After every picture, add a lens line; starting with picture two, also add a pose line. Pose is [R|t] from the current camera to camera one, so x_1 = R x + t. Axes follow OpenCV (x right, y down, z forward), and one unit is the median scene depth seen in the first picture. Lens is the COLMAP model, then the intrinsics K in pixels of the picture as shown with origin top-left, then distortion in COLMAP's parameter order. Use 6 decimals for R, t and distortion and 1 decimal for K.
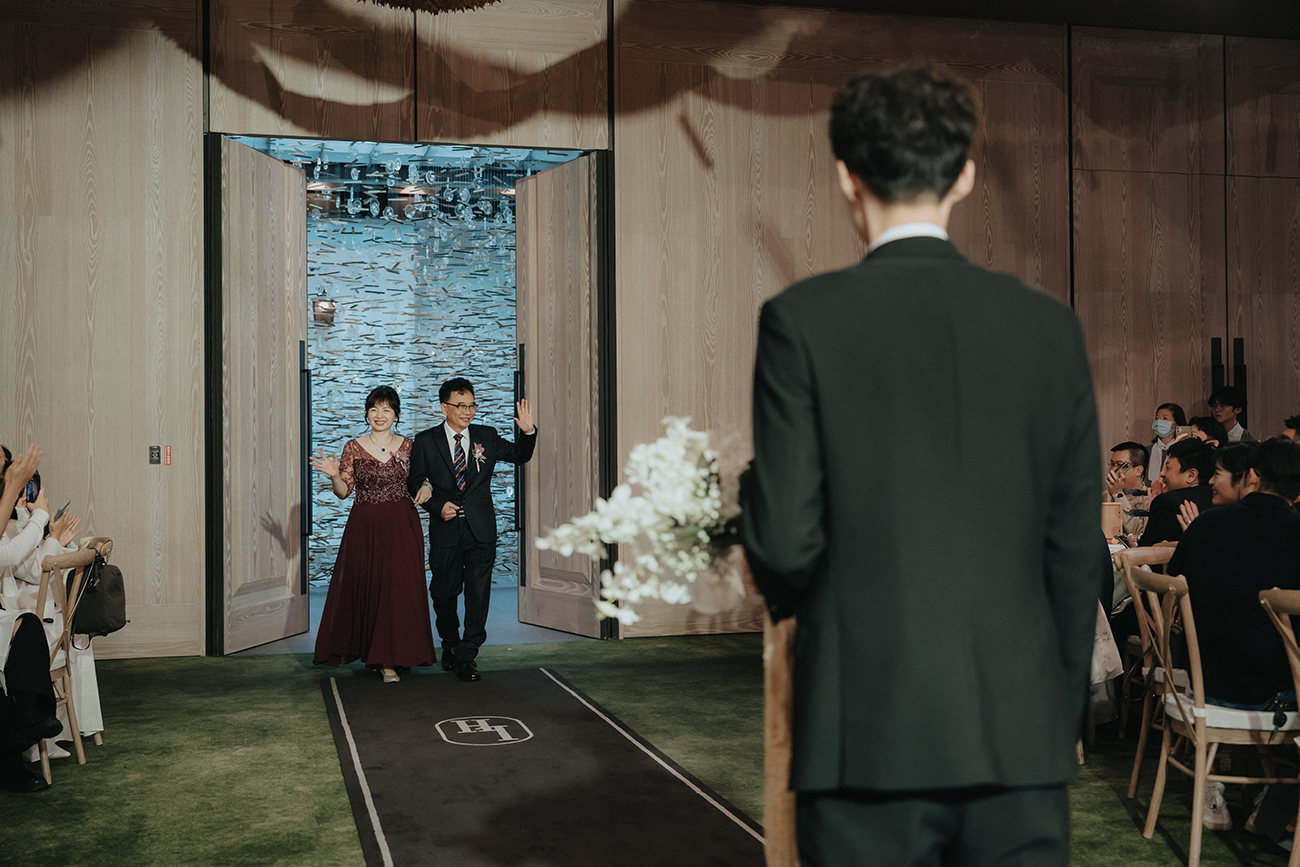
lens RADIAL K [[1511.8, 0, 652.0], [0, 1511.8, 430.3], [0, 0, 1]] dist [0.012030, 0.000000]
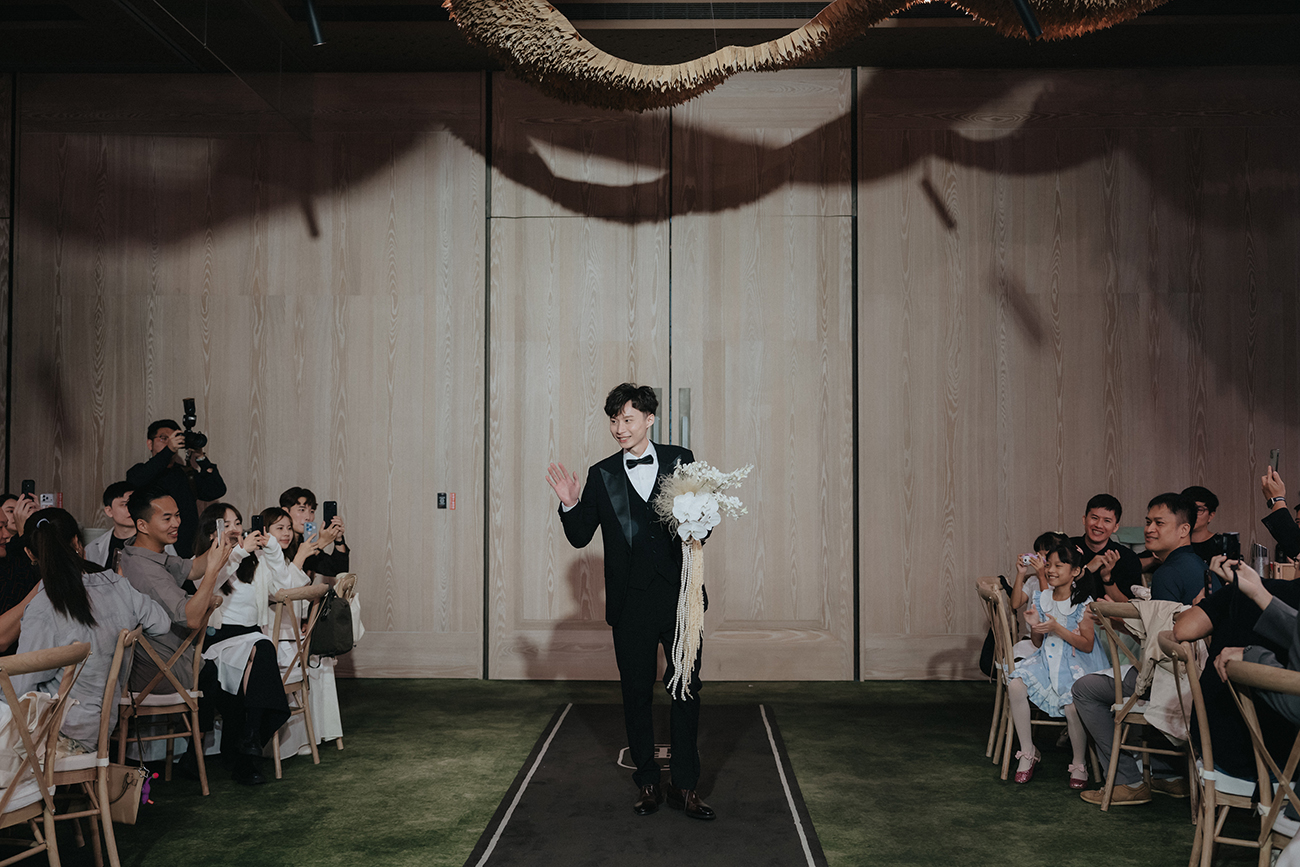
lens RADIAL K [[1511.8, 0, 650.0], [0, 1511.8, 431.1], [0, 0, 1]] dist [0.012030, 0.000000]
pose [[0.959224, -0.001077, -0.282645, 0.143464], [-0.005344, 0.999745, -0.021944, -0.011921], [0.282596, 0.022560, 0.958974, -0.052503]]
